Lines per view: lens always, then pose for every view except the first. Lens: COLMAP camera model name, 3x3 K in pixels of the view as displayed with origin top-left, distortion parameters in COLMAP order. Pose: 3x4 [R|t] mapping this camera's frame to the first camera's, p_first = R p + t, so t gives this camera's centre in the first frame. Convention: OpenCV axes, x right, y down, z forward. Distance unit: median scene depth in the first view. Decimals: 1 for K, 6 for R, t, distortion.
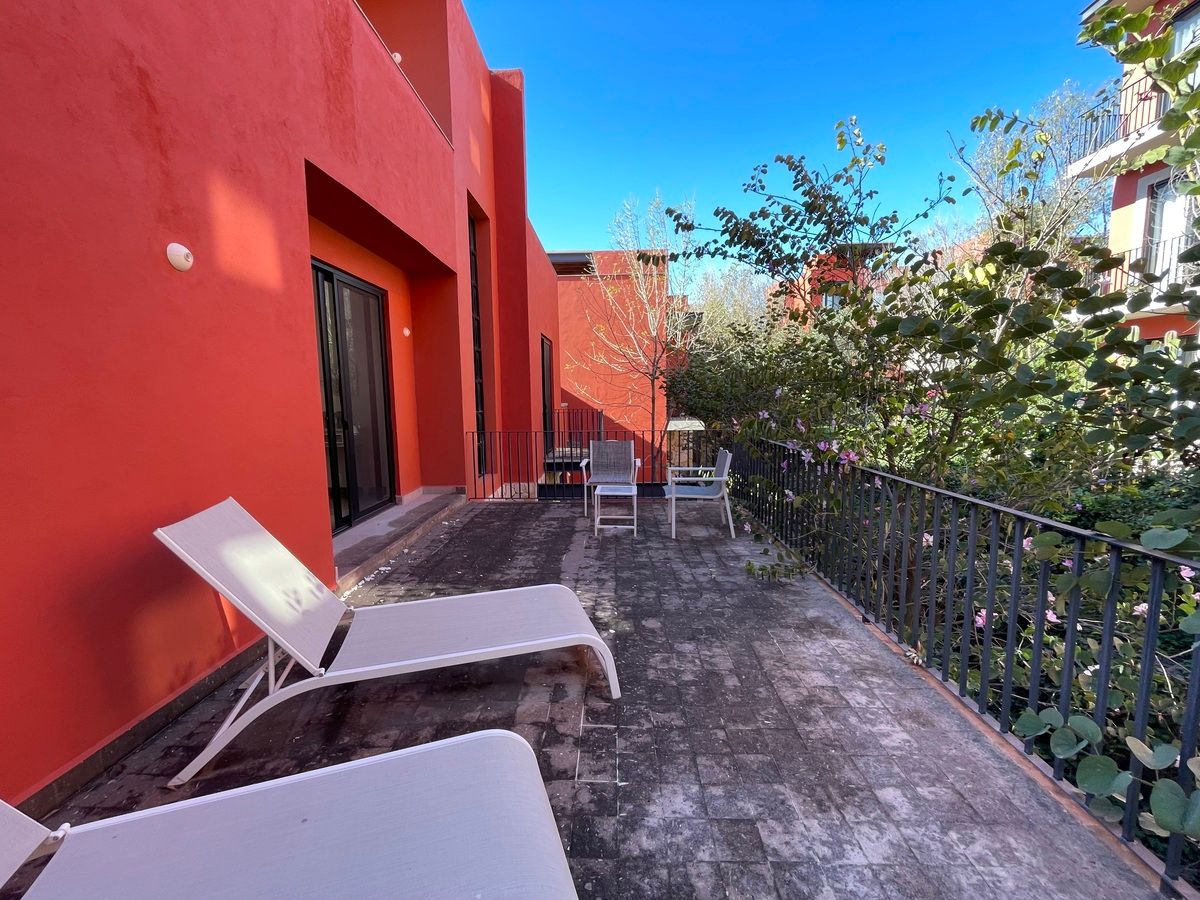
lens RADIAL K [[488.5, 0, 599.7], [0, 488.5, 448.3], [0, 0, 1]] dist [-0.002453, 0.000353]
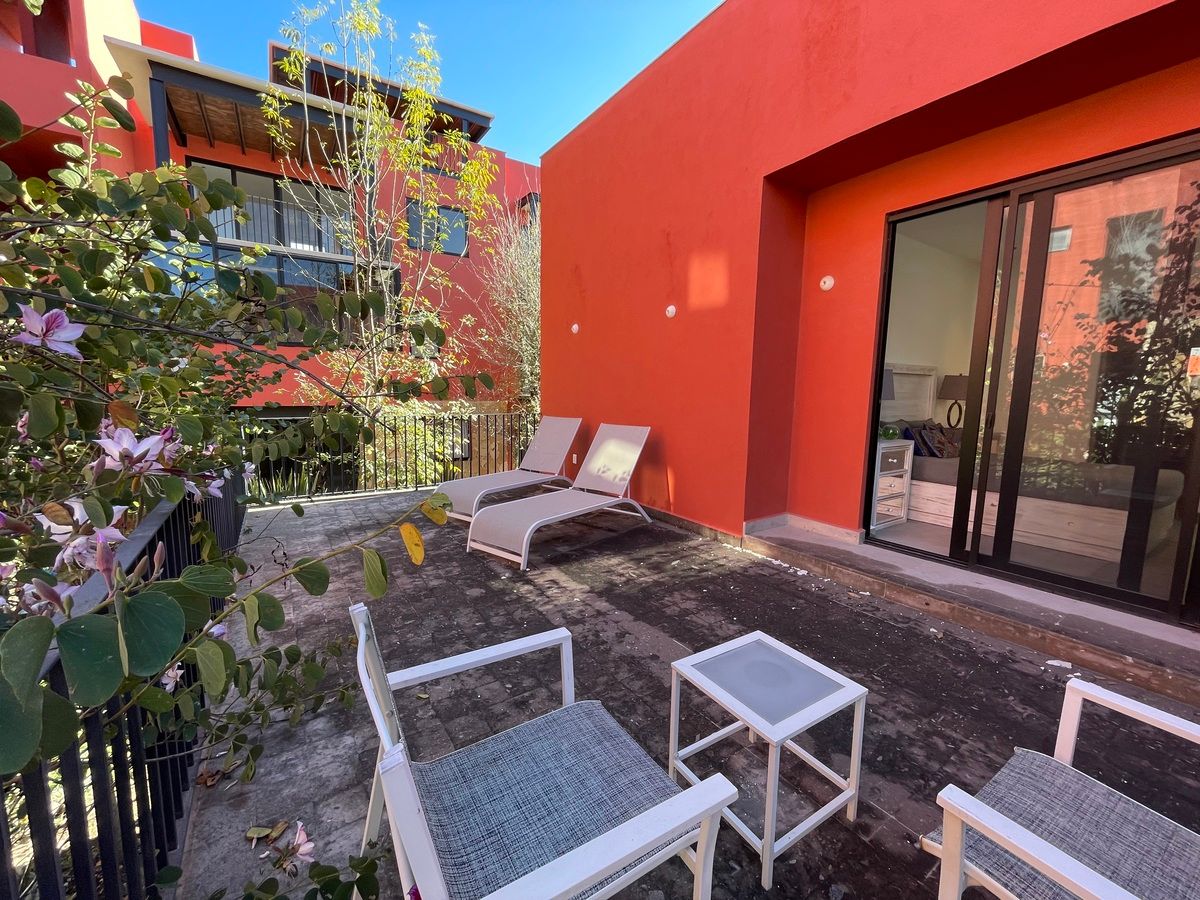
lens RADIAL K [[488.5, 0, 603.3], [0, 488.5, 451.0], [0, 0, 1]] dist [-0.002453, 0.000353]
pose [[-0.811316, 0.073322, -0.579991, 0.365119], [-0.069041, 0.973143, 0.219603, -0.143766], [0.580516, 0.218211, -0.784465, 1.493833]]
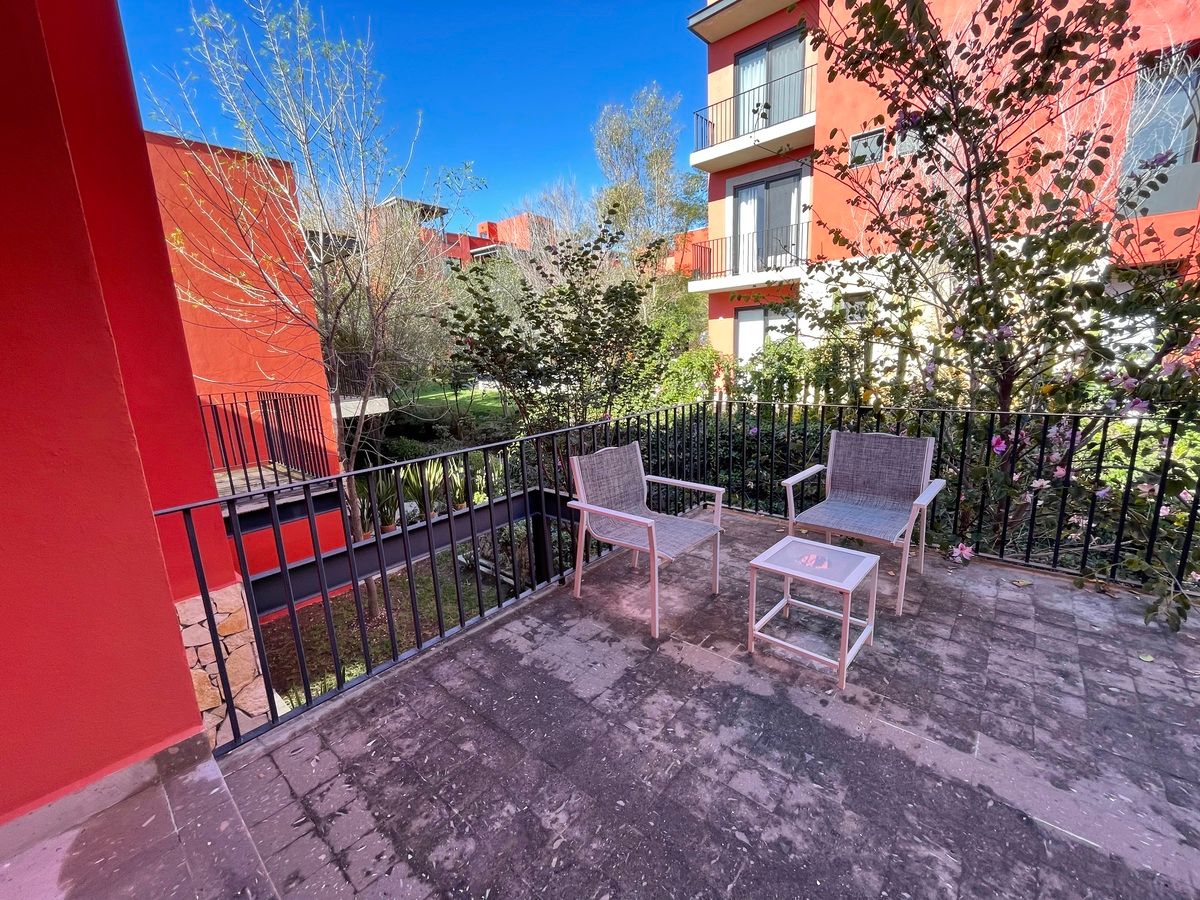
lens RADIAL K [[488.5, 0, 599.5], [0, 488.5, 451.8], [0, 0, 1]] dist [-0.002453, 0.000353]
pose [[0.629376, -0.170472, 0.758172, -0.513401], [0.120335, 0.985253, 0.121638, -0.109385], [-0.767727, 0.014678, 0.640609, 1.130173]]
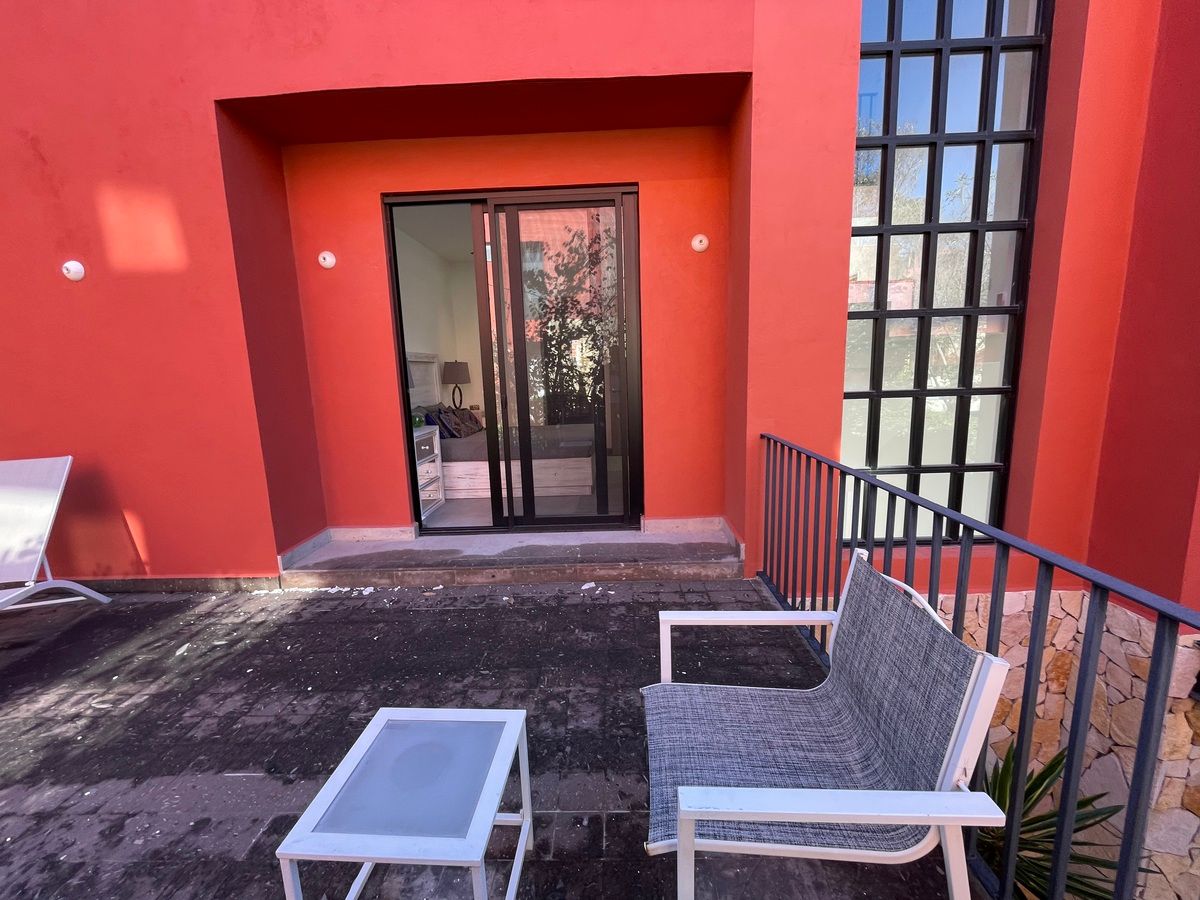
lens RADIAL K [[488.5, 0, 601.2], [0, 488.5, 449.3], [0, 0, 1]] dist [-0.002453, 0.000353]
pose [[0.010237, 0.169781, -0.985429, 0.306696], [-0.075655, 0.982787, 0.168540, -0.141314], [0.997082, 0.072827, 0.022905, 1.389649]]
